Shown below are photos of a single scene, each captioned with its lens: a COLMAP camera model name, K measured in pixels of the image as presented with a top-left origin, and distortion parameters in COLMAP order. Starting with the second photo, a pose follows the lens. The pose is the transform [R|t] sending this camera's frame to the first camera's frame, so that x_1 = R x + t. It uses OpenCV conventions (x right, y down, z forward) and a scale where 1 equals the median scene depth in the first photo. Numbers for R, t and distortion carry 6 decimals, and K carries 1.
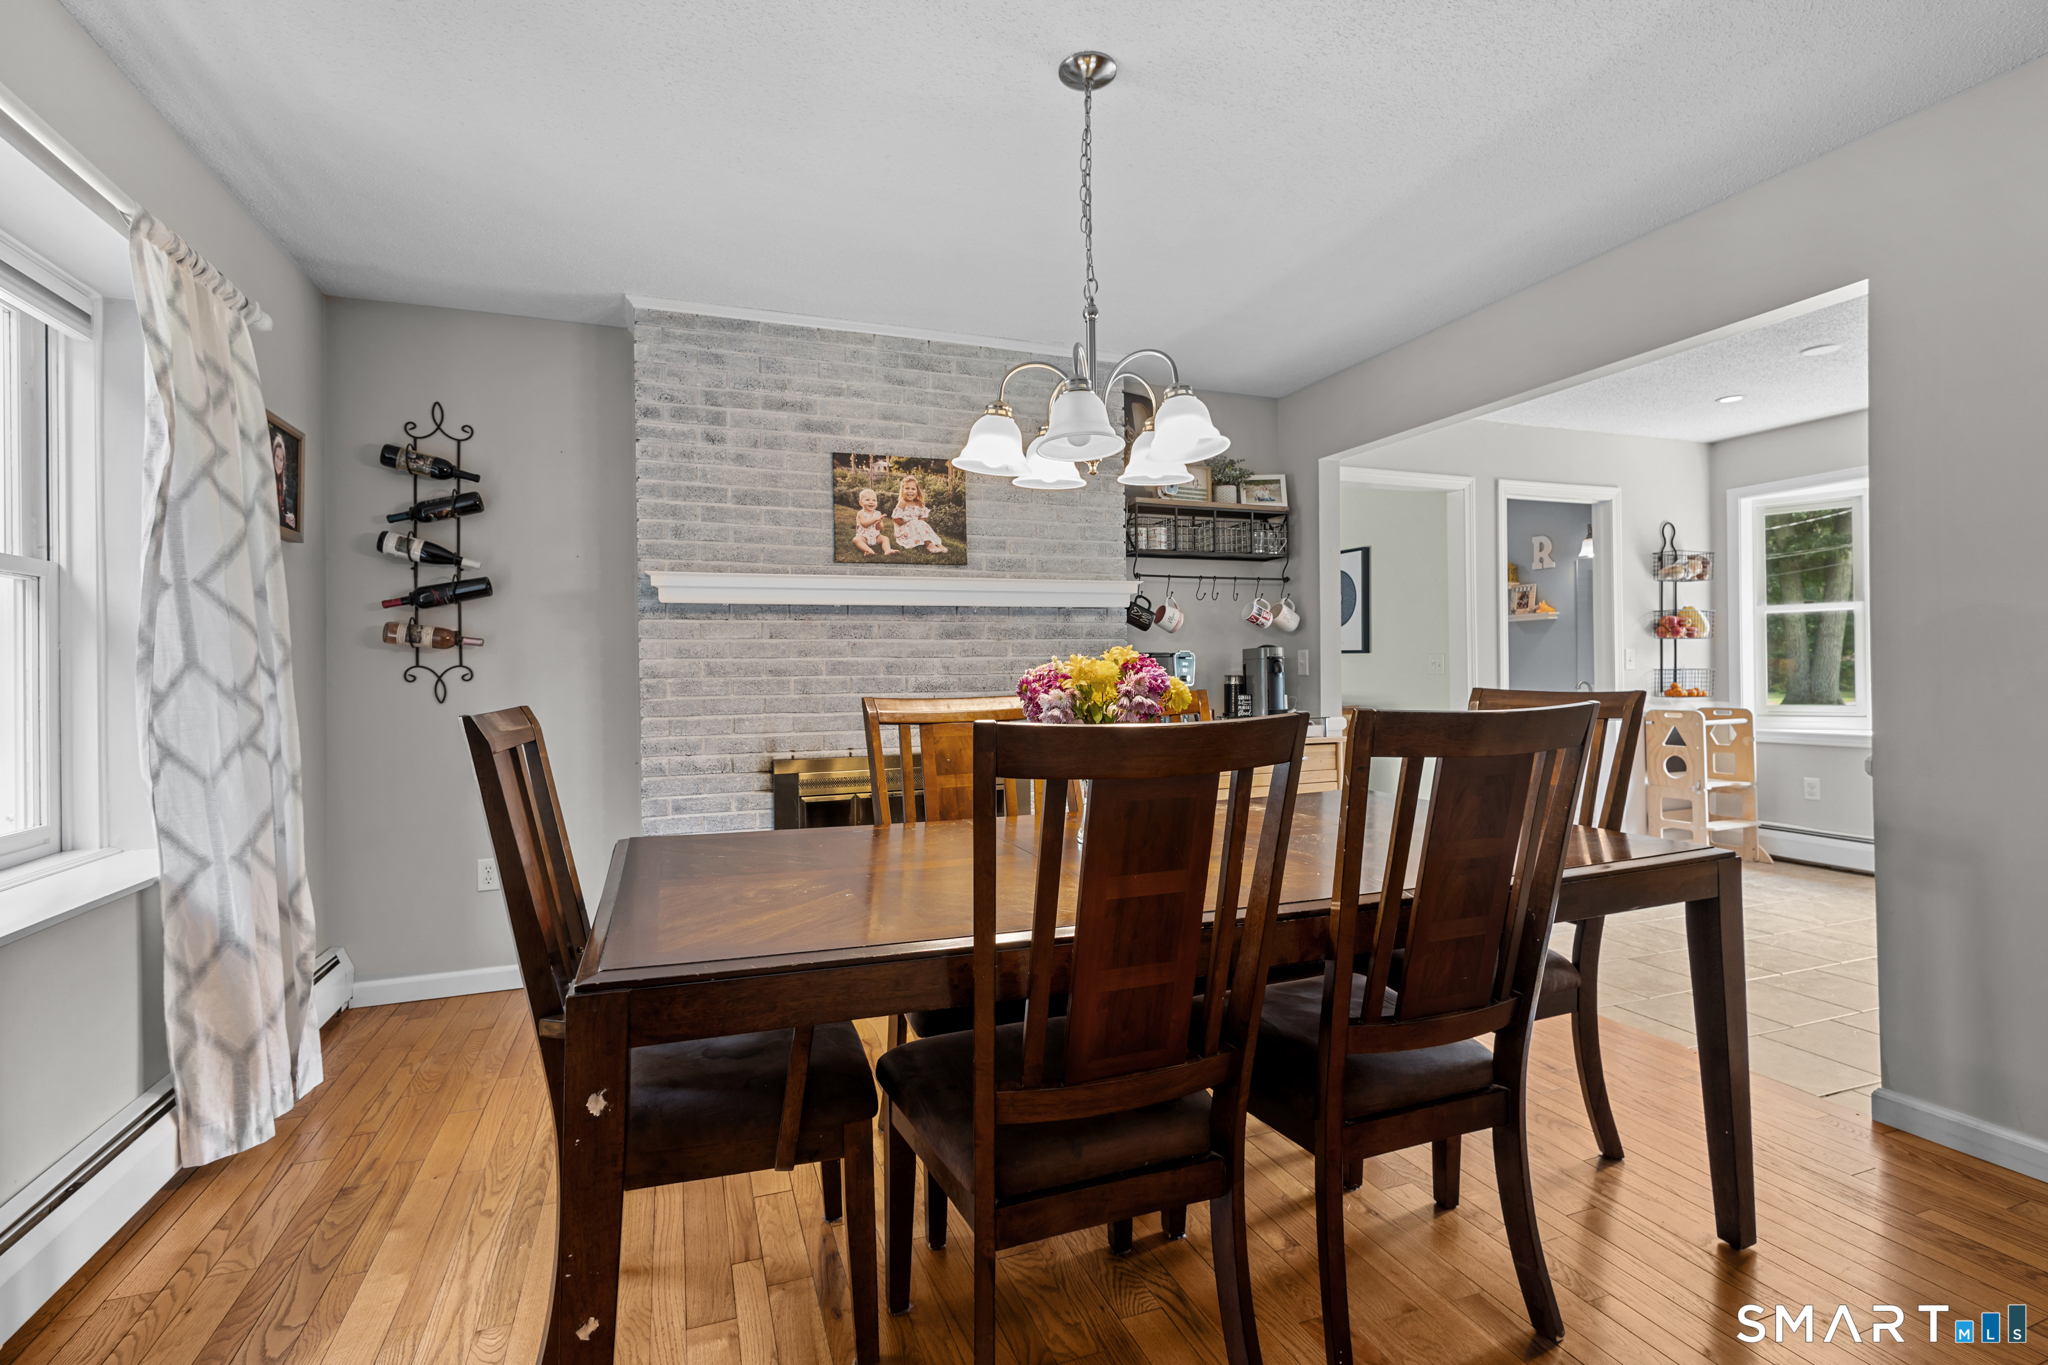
lens RADIAL K [[950.5, 0, 1032.9], [0, 950.5, 668.5], [0, 0, 1]] dist [0.009441, -0.002581]
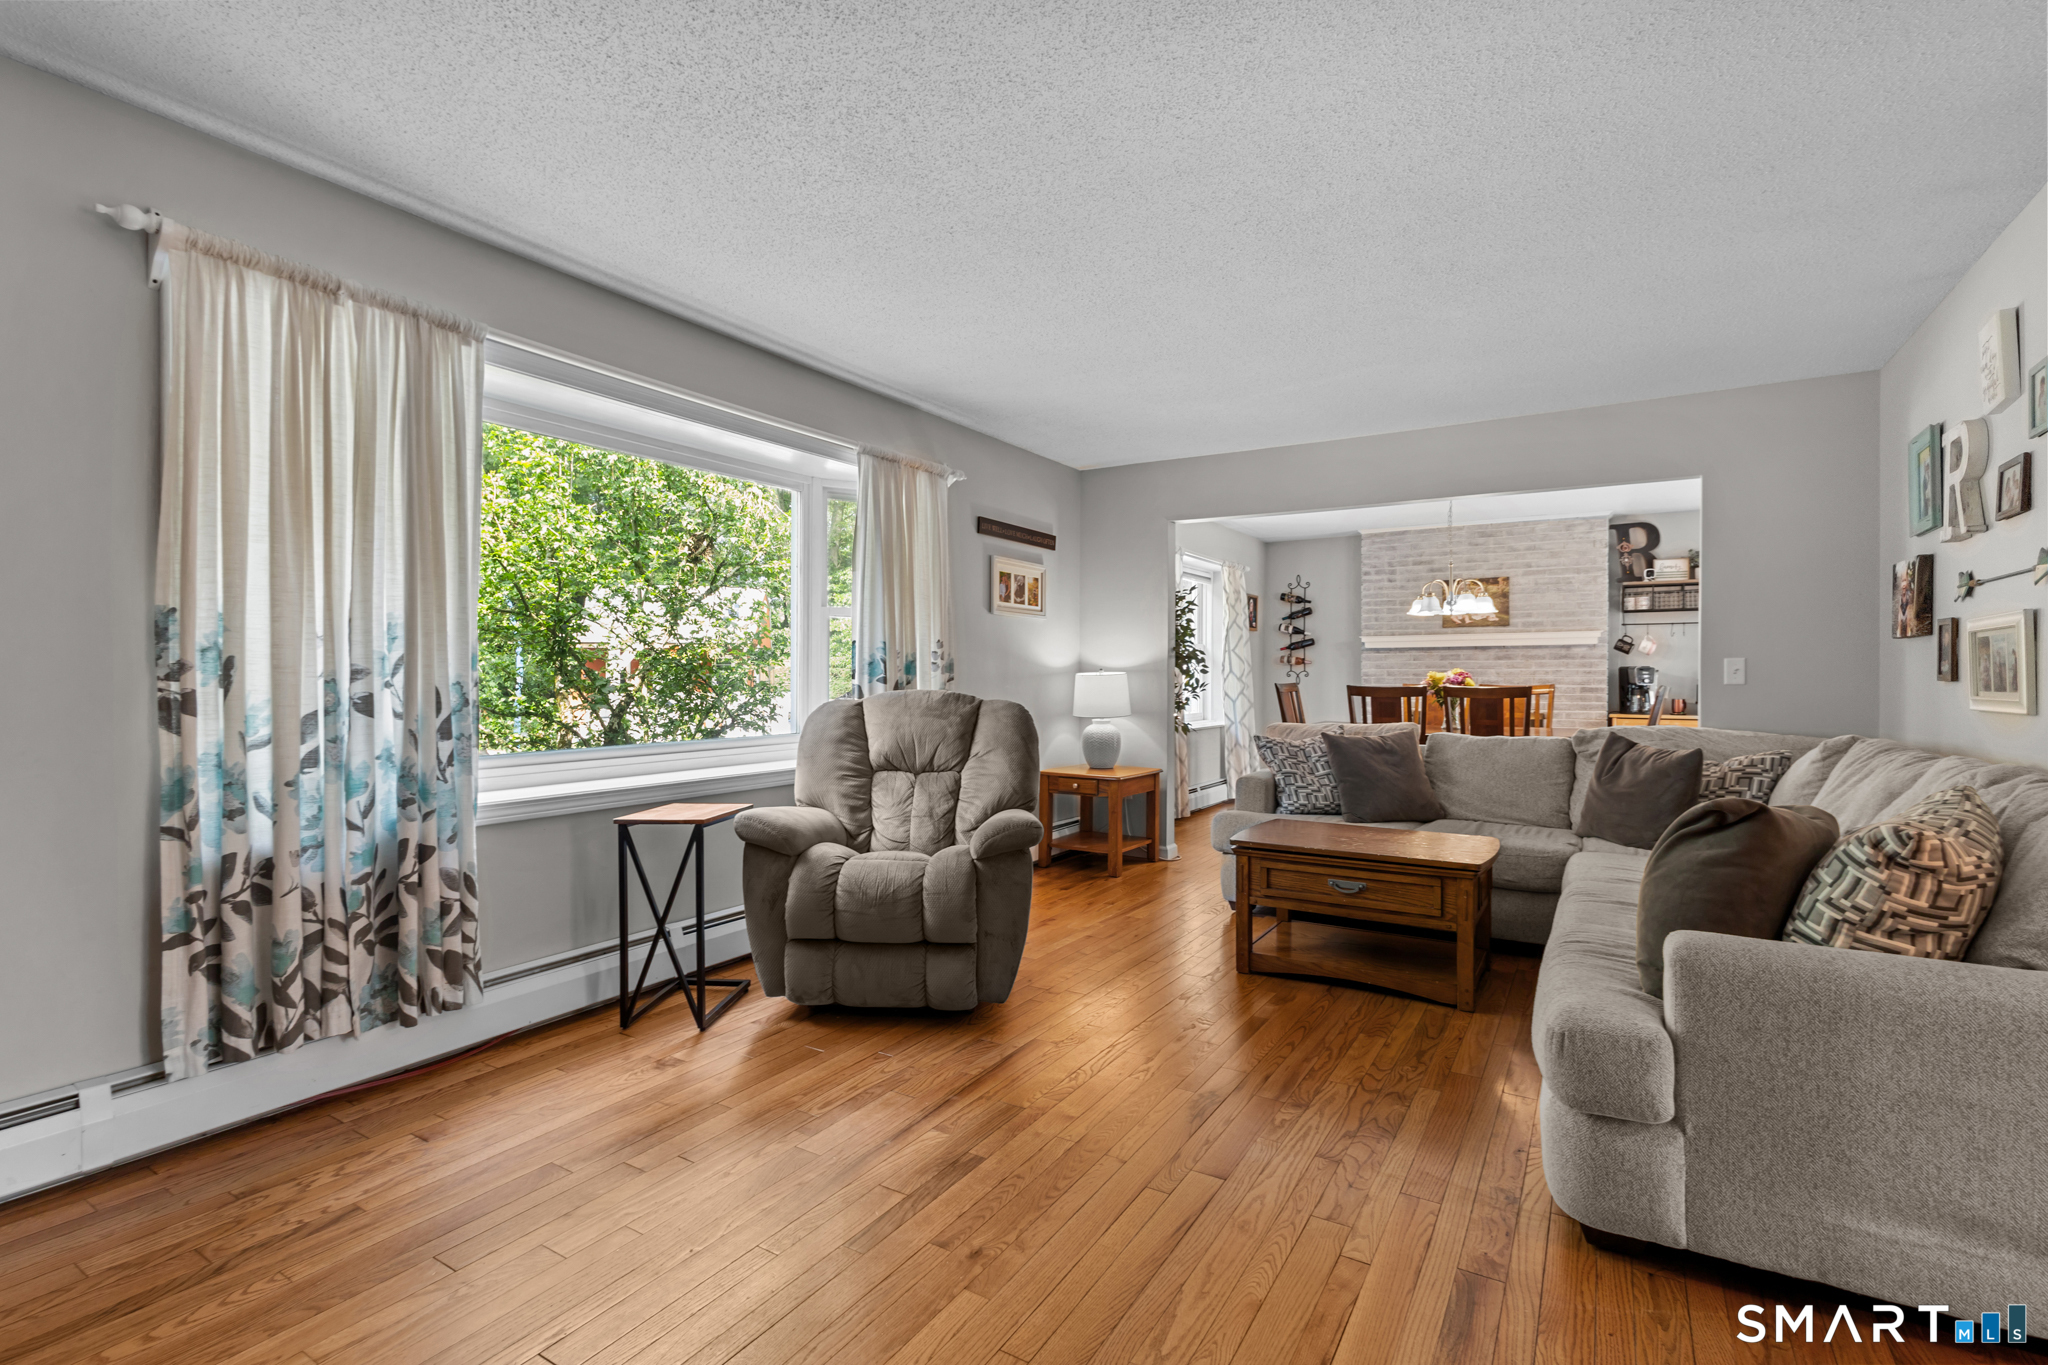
lens RADIAL K [[950.5, 0, 1011.8], [0, 950.5, 675.0], [0, 0, 1]] dist [0.009441, -0.002581]
pose [[0.595656, 0.011888, -0.803151, 1.068965], [-0.003715, 0.999921, 0.012046, -0.020999], [0.803231, -0.004191, 0.595653, -1.272585]]
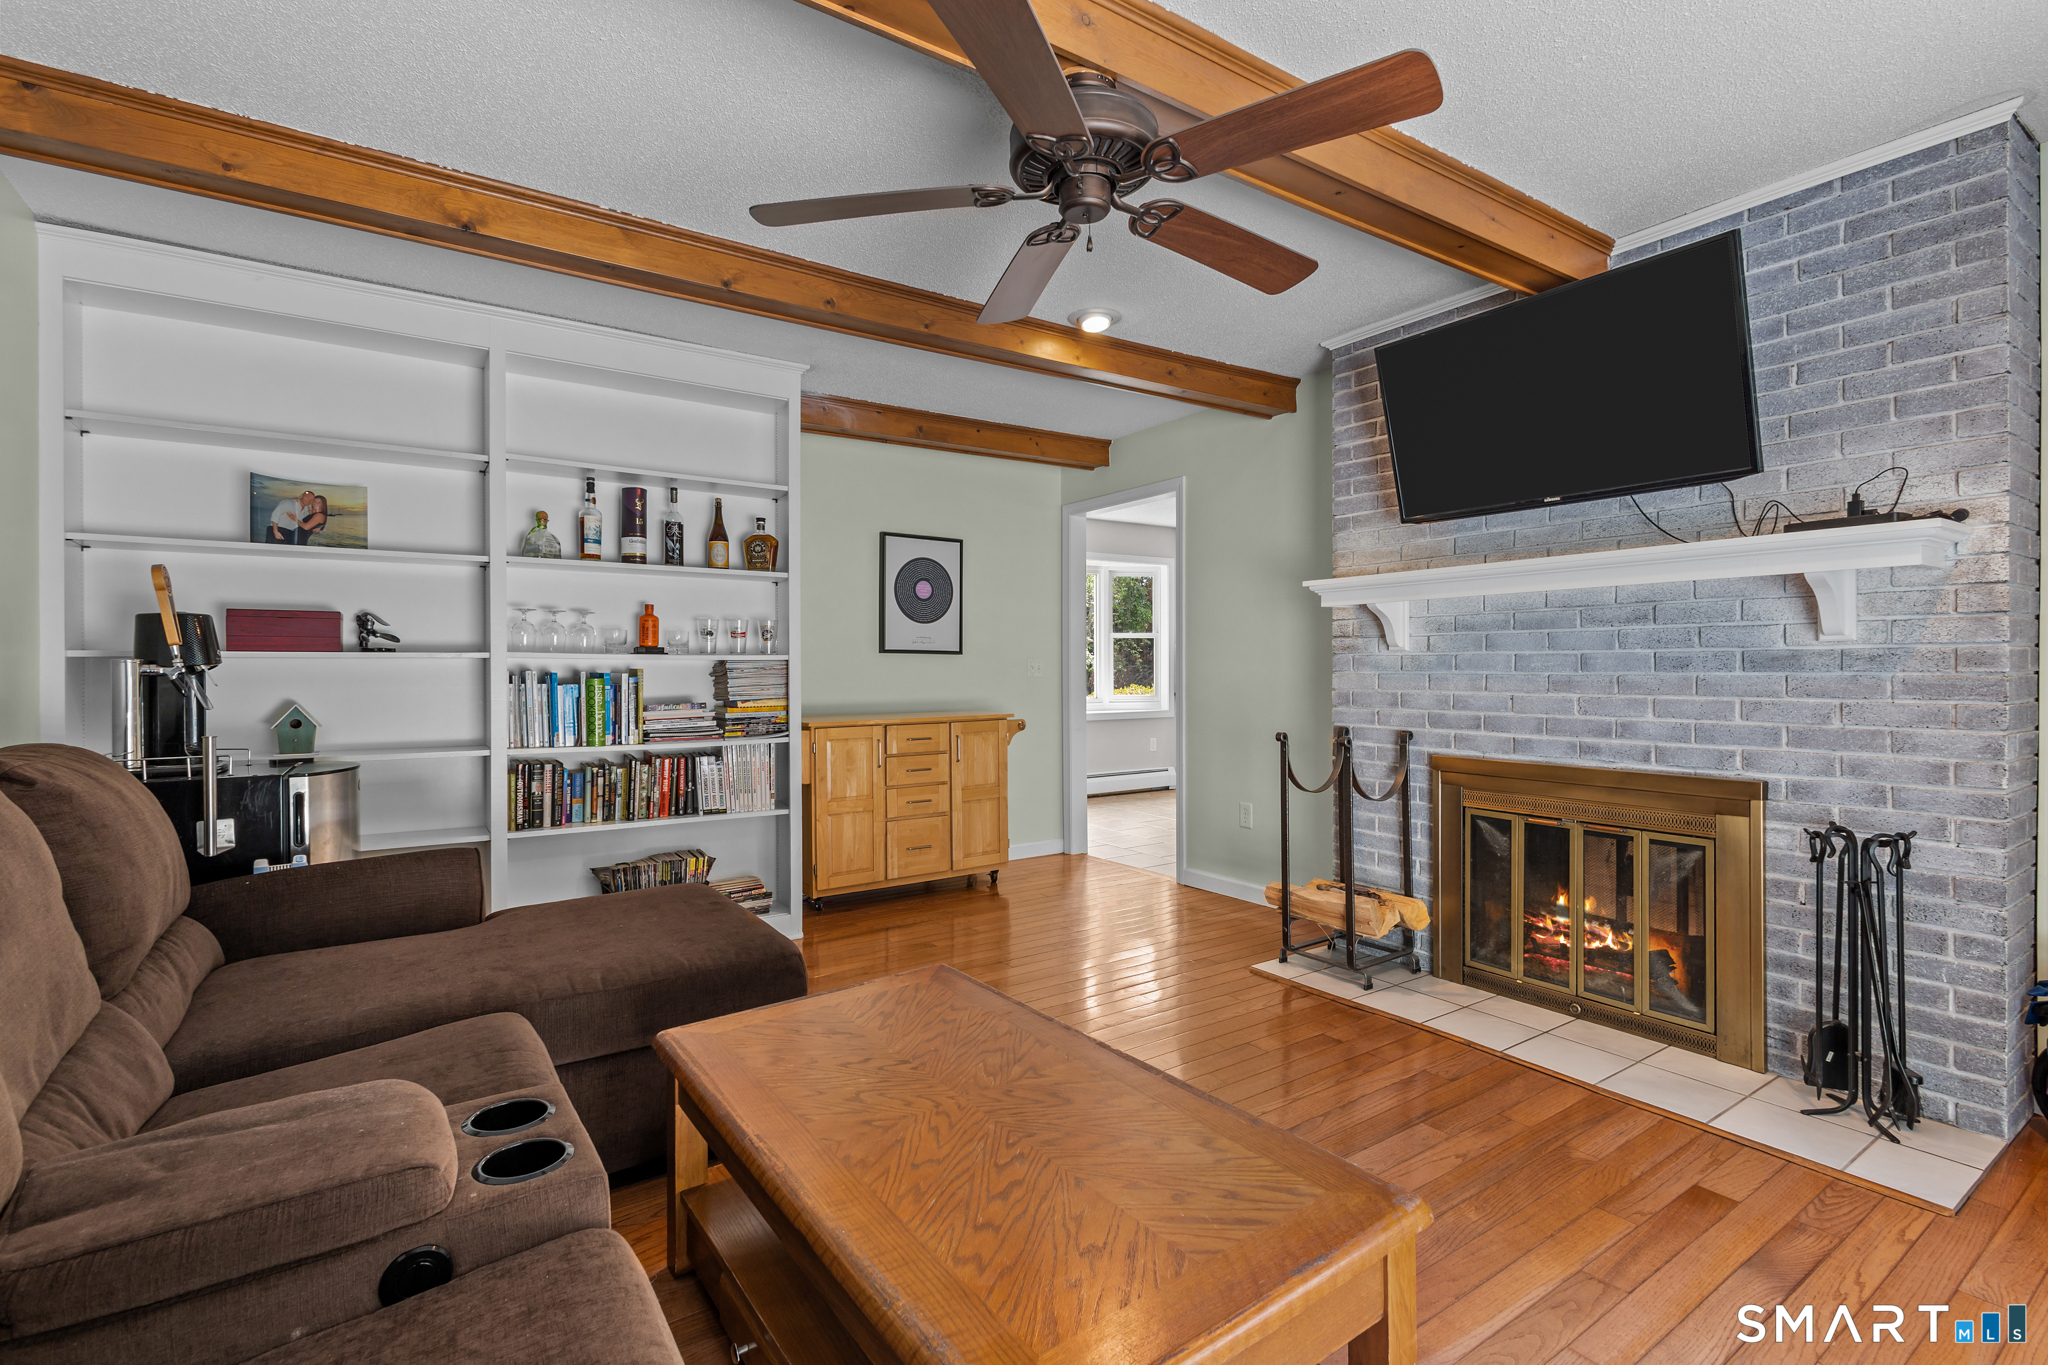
lens RADIAL K [[950.5, 0, 1037.5], [0, 950.5, 671.4], [0, 0, 1]] dist [0.009441, -0.002581]
pose [[-0.243561, 0.006298, 0.969865, -0.949324], [0.006769, 0.999966, -0.004794, 0.008406], [-0.969862, 0.005398, -0.243596, 1.962362]]
